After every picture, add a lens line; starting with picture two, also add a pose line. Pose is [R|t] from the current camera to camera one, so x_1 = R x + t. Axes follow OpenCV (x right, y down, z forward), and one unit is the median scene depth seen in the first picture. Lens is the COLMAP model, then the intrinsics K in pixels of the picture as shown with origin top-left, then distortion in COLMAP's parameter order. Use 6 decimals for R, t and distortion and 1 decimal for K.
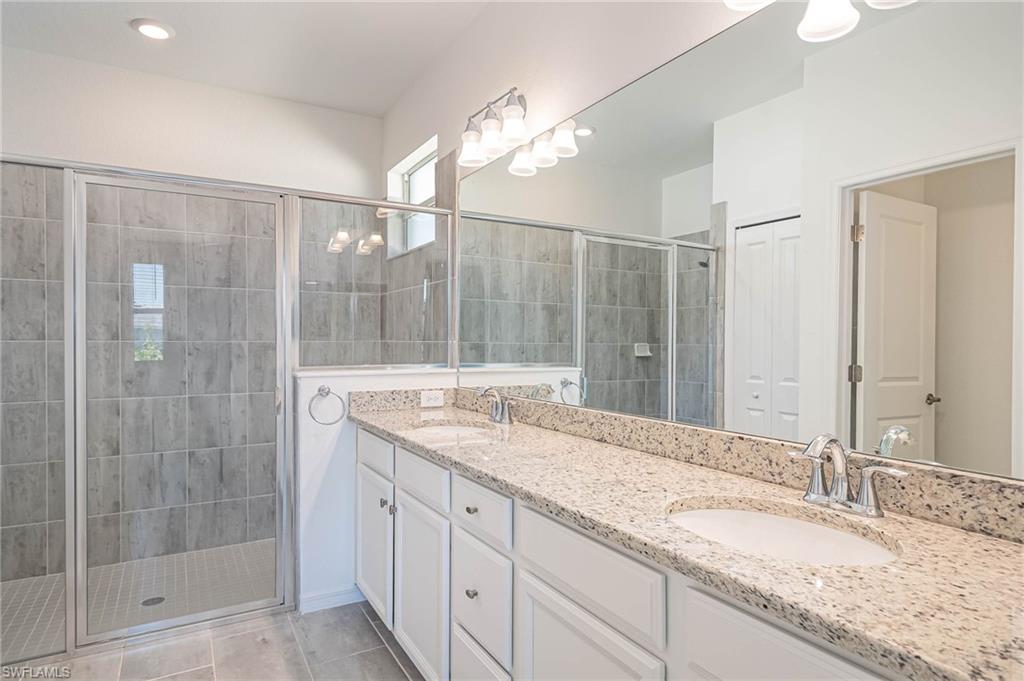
lens RADIAL K [[588.3, 0, 514.3], [0, 588.3, 353.5], [0, 0, 1]] dist [0.000354, -0.000004]
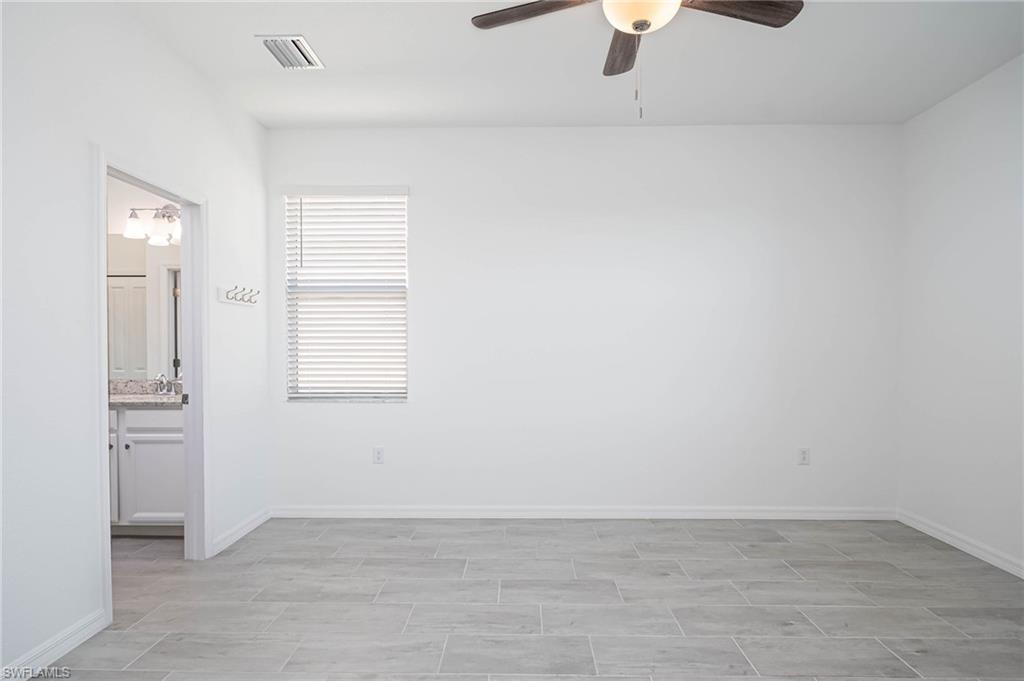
lens RADIAL K [[588.3, 0, 514.3], [0, 588.3, 353.5], [0, 0, 1]] dist [0.000354, -0.000004]
pose [[0.519837, -0.012807, 0.854169, -0.935564], [0.018817, 0.999817, 0.003539, 0.028505], [-0.854058, 0.014233, 0.519983, -1.793068]]
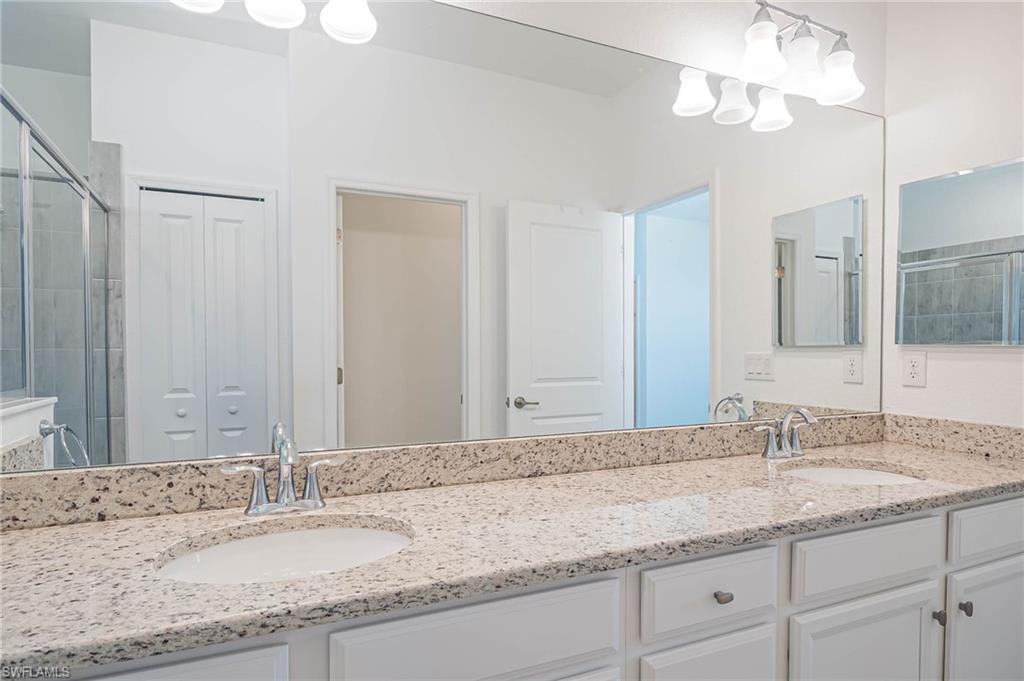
lens RADIAL K [[588.3, 0, 514.3], [0, 588.3, 353.5], [0, 0, 1]] dist [0.000354, -0.000004]
pose [[0.083443, -0.017896, 0.996352, -0.689924], [0.017561, 0.999710, 0.016486, -0.027178], [-0.996358, 0.016122, 0.083734, 1.067990]]
